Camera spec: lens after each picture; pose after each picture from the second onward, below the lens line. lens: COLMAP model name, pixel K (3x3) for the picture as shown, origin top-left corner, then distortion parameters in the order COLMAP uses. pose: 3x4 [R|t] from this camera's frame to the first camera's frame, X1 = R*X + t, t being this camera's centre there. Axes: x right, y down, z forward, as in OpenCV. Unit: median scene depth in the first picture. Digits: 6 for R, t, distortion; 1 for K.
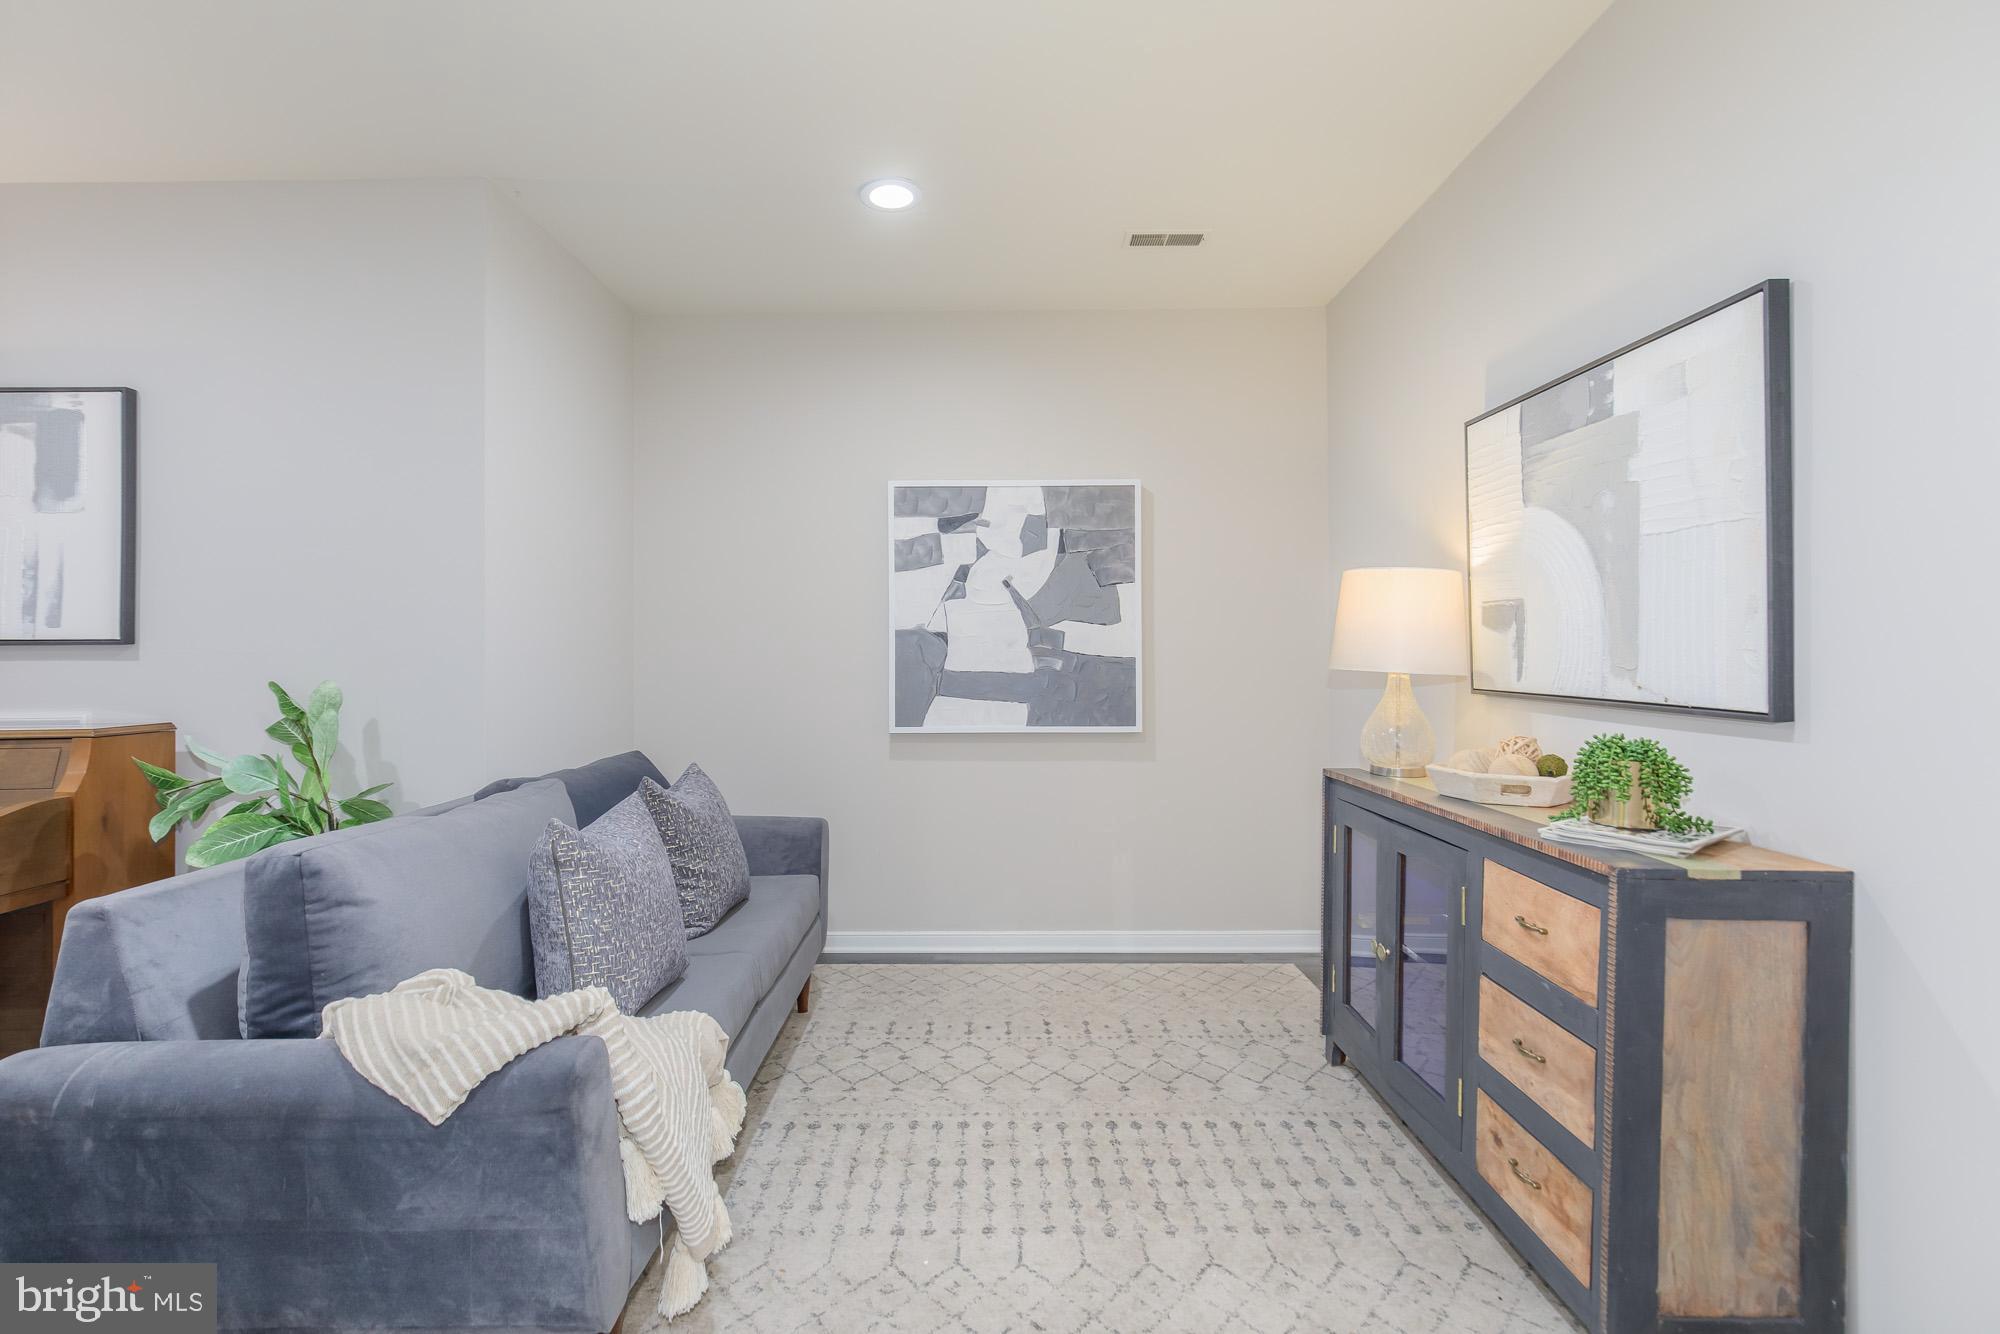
lens RADIAL K [[918.3, 0, 999.2], [0, 918.3, 648.2], [0, 0, 1]] dist [-0.010399, 0.001886]
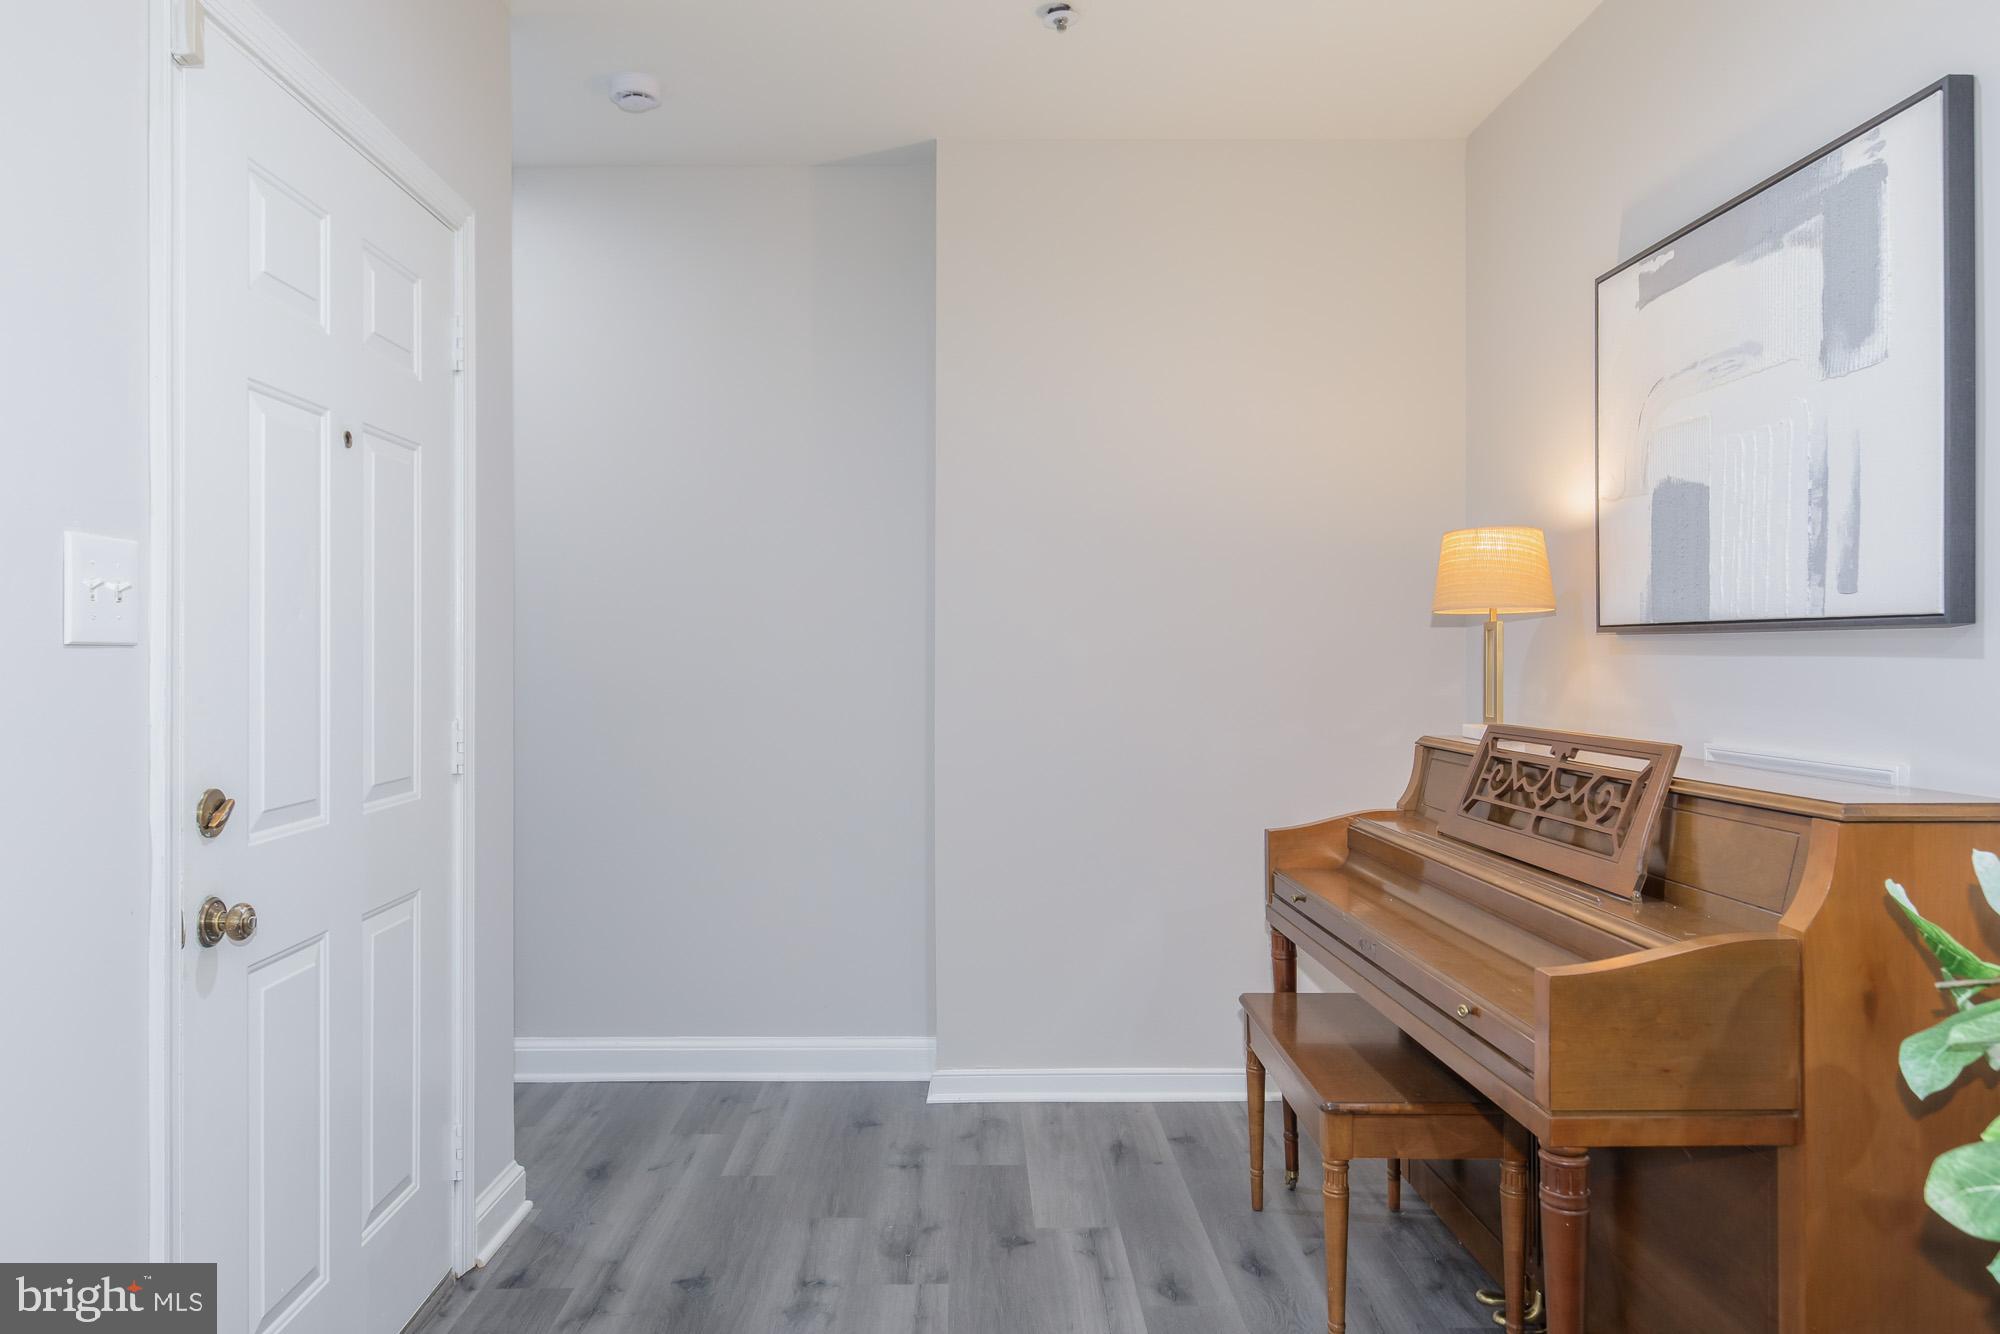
lens RADIAL K [[1315.9, 0, 998.0], [0, 1315.9, 645.3], [0, 0, 1]] dist [-0.004964, -0.002949]
pose [[0.023107, -0.000321, -0.999733, -0.297852], [0.000933, 1.000000, -0.000299, 0.006718], [0.999733, -0.000925, 0.023108, 0.495847]]
